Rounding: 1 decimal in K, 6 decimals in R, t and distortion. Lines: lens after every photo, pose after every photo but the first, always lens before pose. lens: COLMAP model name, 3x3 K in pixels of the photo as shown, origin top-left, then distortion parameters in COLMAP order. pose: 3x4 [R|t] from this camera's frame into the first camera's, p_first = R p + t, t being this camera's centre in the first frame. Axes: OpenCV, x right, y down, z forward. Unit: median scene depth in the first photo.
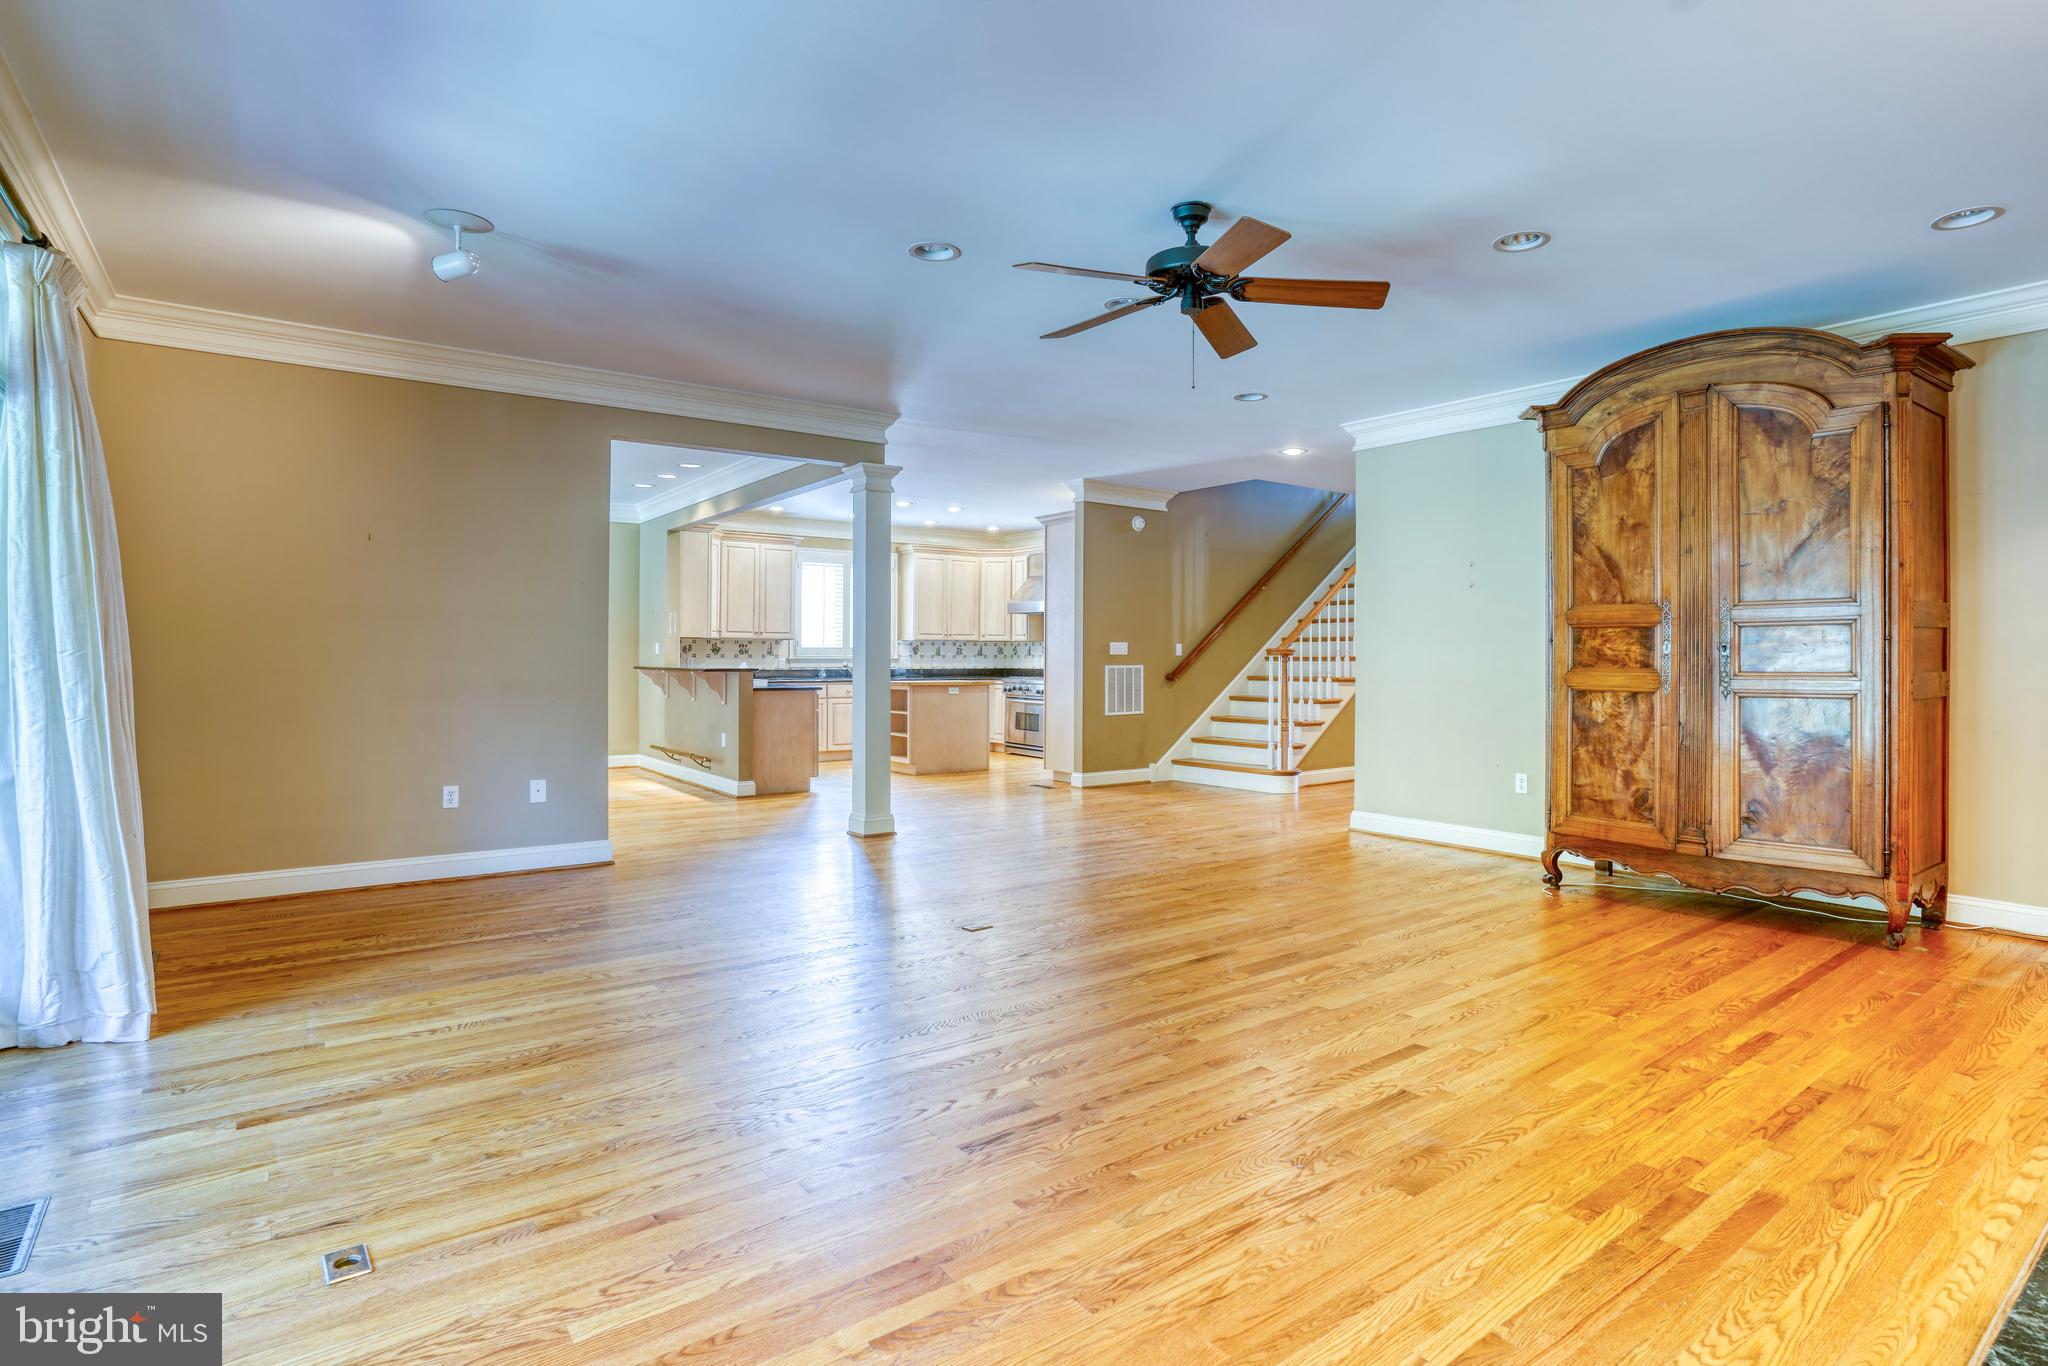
lens RADIAL K [[923.8, 0, 1036.6], [0, 923.8, 648.1], [0, 0, 1]] dist [-0.020284, 0.000602]
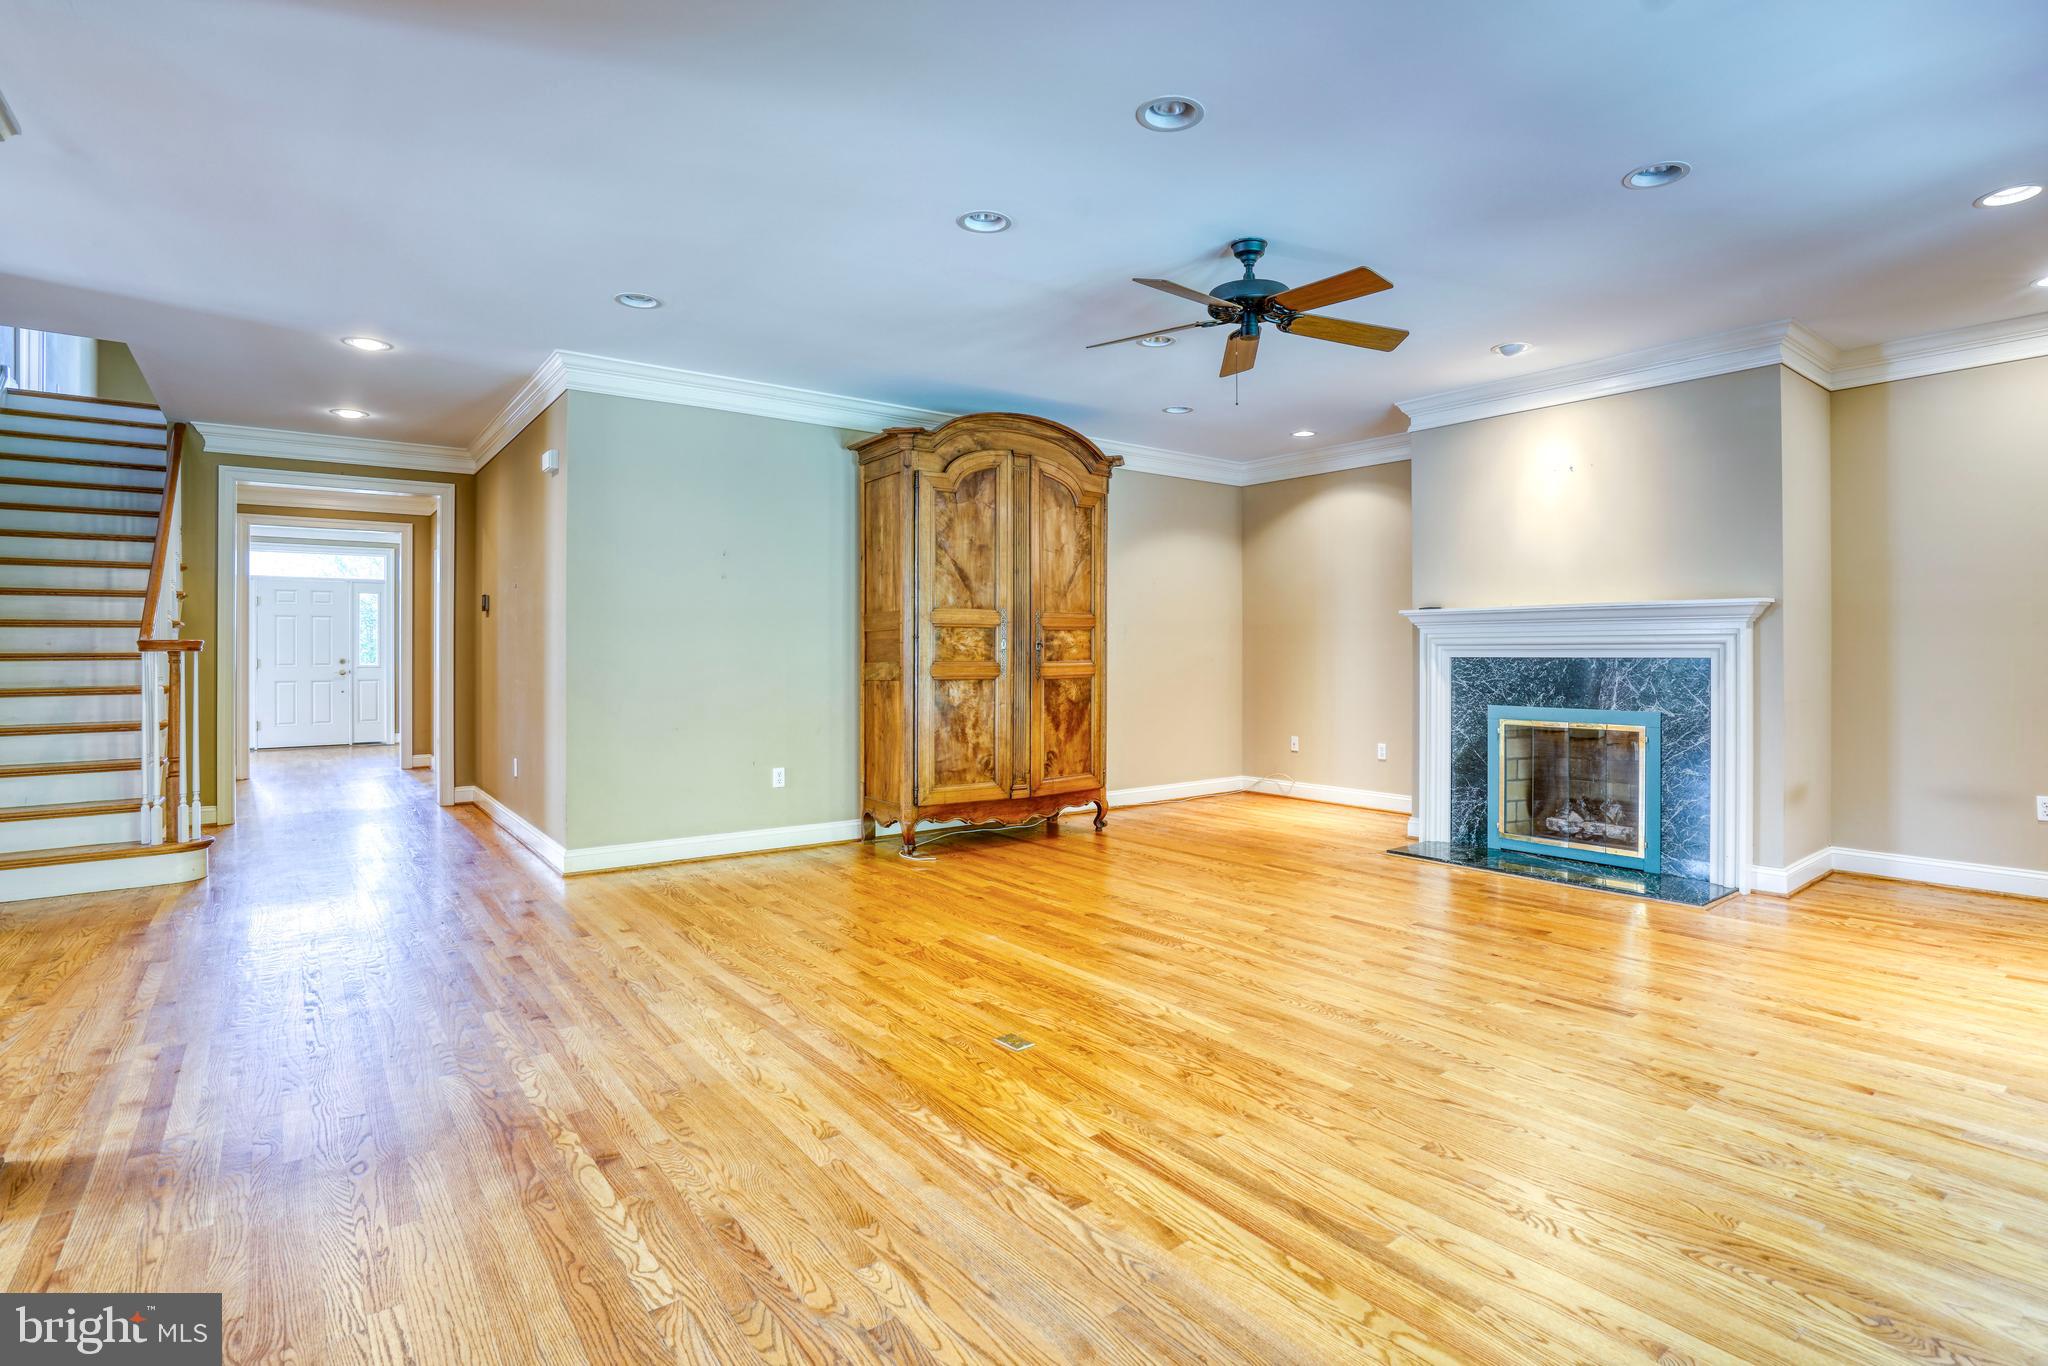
lens RADIAL K [[974.2, 0, 1113.8], [0, 974.2, 656.3], [0, 0, 1]] dist [-0.063241, 0.025257]
pose [[0.016443, -0.003139, 0.999860, -0.688865], [-0.006476, 0.999974, 0.003246, 0.010840], [-0.999844, -0.006529, 0.016423, 0.809103]]
